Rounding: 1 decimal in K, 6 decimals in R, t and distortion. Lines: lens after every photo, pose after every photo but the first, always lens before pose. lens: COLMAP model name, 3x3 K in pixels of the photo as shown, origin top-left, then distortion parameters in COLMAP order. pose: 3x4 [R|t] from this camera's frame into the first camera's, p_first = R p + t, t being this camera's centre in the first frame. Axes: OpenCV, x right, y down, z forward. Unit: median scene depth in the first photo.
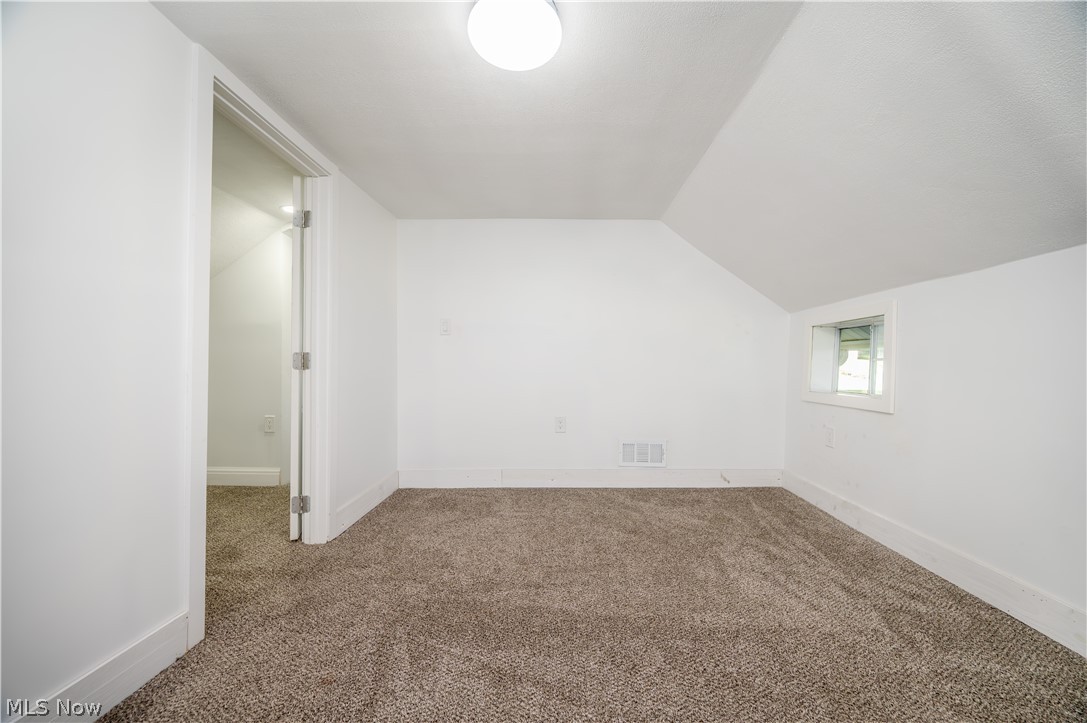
lens RADIAL K [[425.1, 0, 544.8], [0, 425.1, 361.6], [0, 0, 1]] dist [-0.004369, 0.000058]
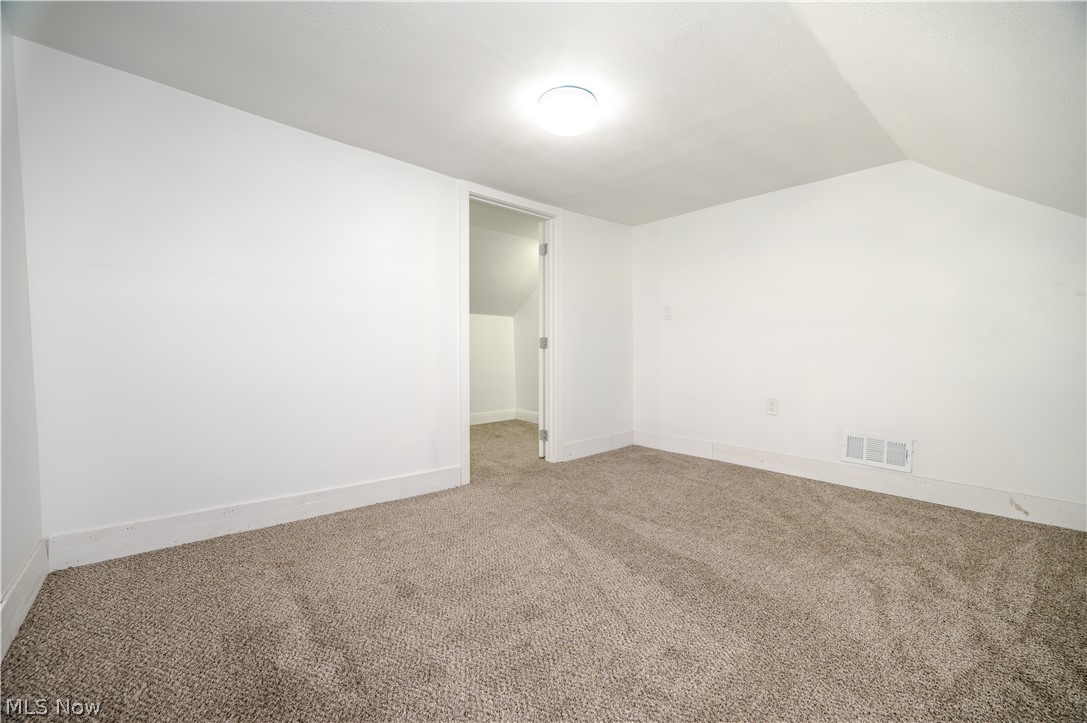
lens RADIAL K [[425.1, 0, 548.1], [0, 425.1, 361.5], [0, 0, 1]] dist [-0.004369, 0.000058]
pose [[0.691711, 0.026224, -0.721698, 0.496149], [0.006088, 0.999093, 0.042139, 0.000772], [0.722149, -0.033542, 0.690924, -0.049823]]
